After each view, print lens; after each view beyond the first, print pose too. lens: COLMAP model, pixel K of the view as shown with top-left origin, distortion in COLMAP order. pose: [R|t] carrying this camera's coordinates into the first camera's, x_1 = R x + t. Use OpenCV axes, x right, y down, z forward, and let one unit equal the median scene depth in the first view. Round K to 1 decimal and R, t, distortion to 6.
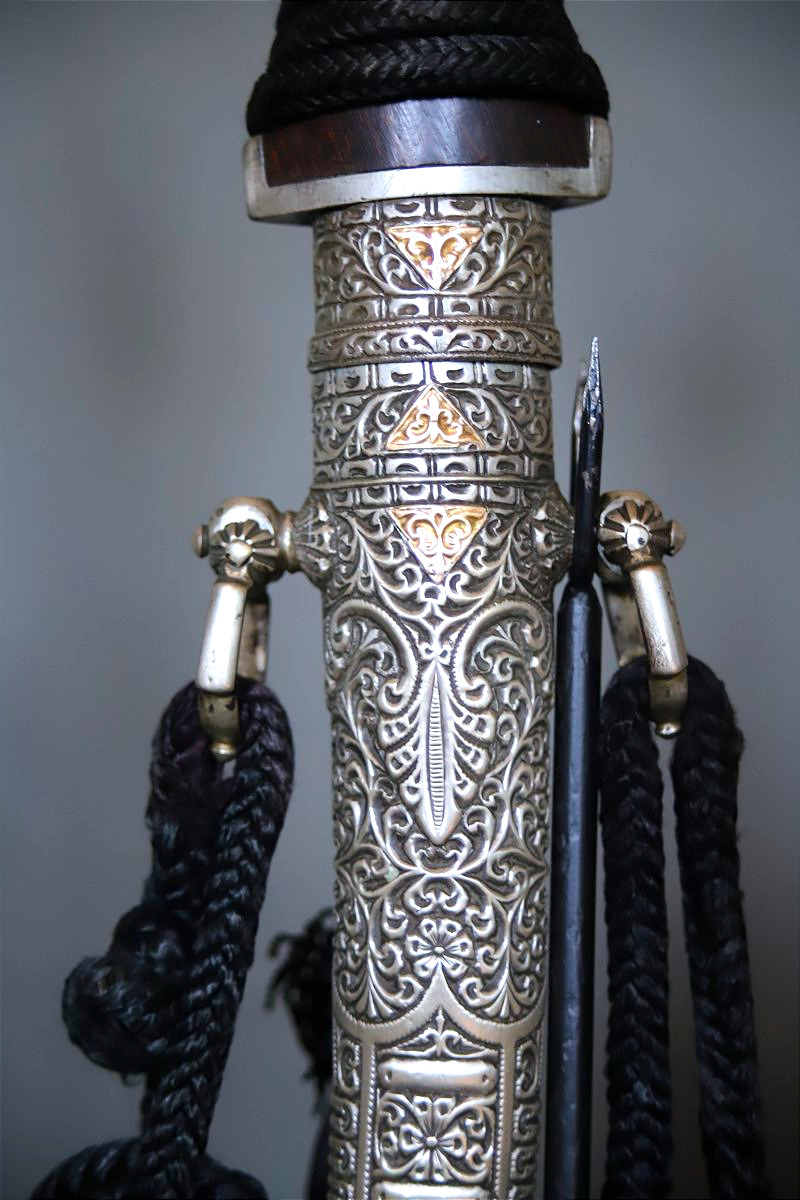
lens RADIAL K [[2600.4, 0, 400.0], [0, 2600.4, 600.0], [0, 0, 1]] dist [0.203679, 0.005344]
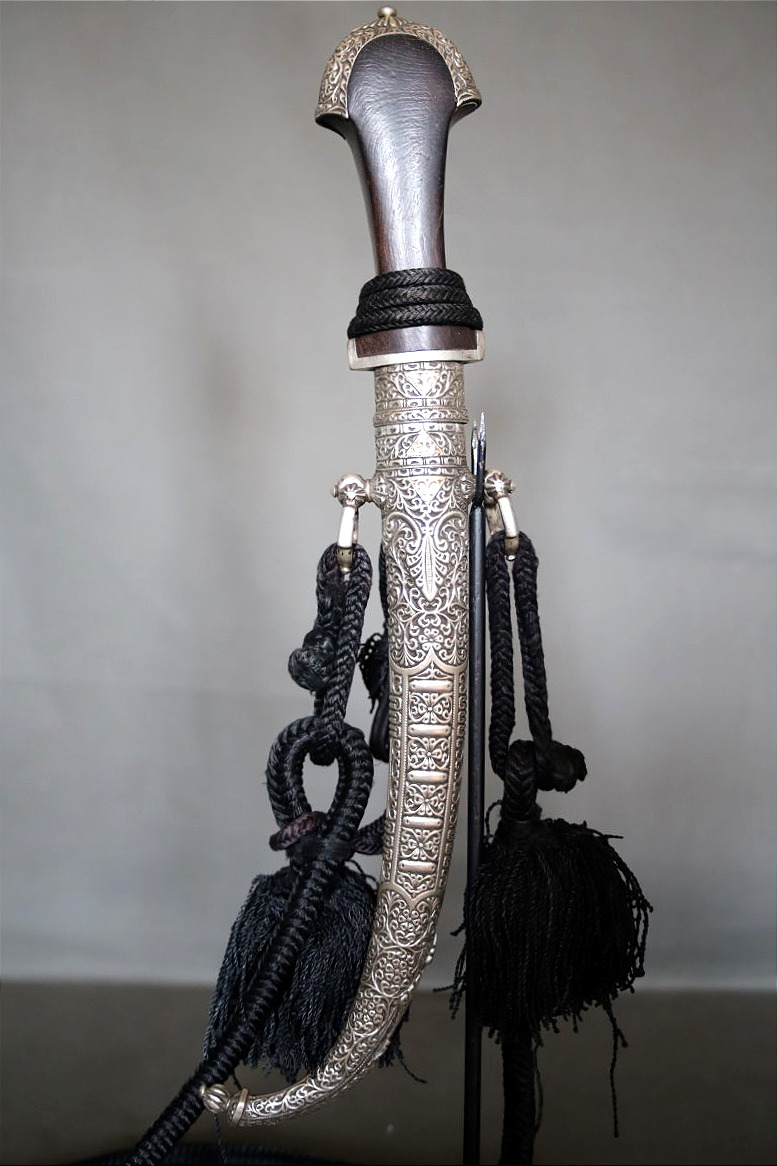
lens RADIAL K [[1460.4, 0, 388.5], [0, 1460.4, 583.0], [0, 0, 1]] dist [-0.132142, 0.033880]
pose [[0.996156, -0.026666, 0.083442, -0.152796], [0.023324, 0.998896, 0.040767, 0.011589], [-0.084437, -0.038664, 0.995678, -0.500287]]
